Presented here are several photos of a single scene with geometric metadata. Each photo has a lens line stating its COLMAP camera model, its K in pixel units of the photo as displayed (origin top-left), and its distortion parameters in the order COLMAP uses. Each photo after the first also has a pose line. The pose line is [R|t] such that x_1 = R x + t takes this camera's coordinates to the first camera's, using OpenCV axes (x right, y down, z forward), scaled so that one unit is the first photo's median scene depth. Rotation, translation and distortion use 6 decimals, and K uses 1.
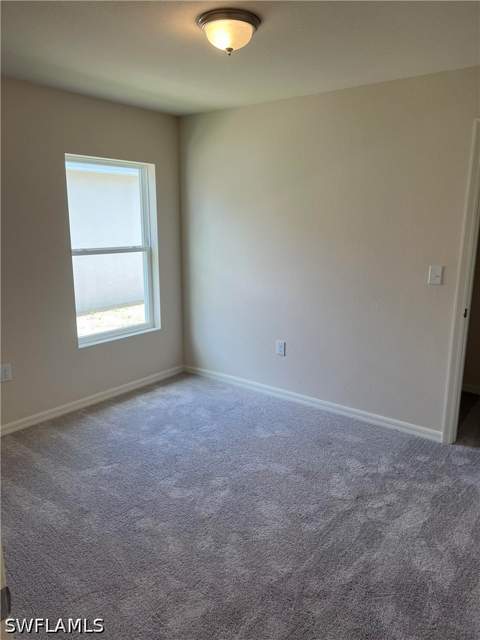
lens RADIAL K [[473.2, 0, 240.0], [0, 473.2, 320.0], [0, 0, 1]] dist [0.006881, -0.011241]
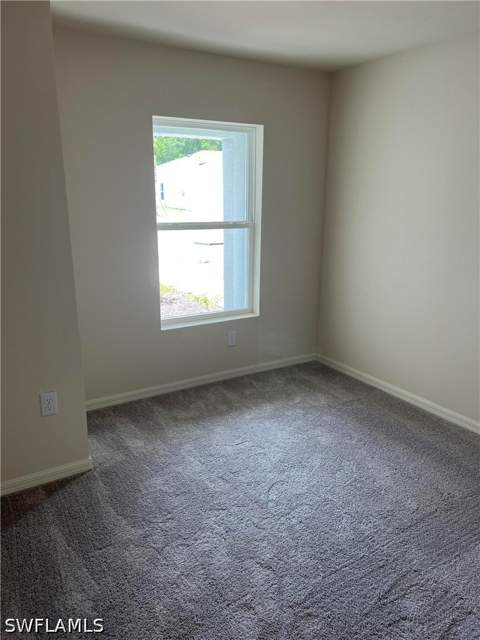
lens RADIAL K [[473.2, 0, 240.0], [0, 473.2, 320.0], [0, 0, 1]] dist [0.006881, -0.011241]
pose [[0.930178, 0.094038, -0.354860, 0.126681], [-0.075050, 0.994931, 0.066933, -0.033392], [0.359355, -0.035627, 0.932520, 0.179864]]
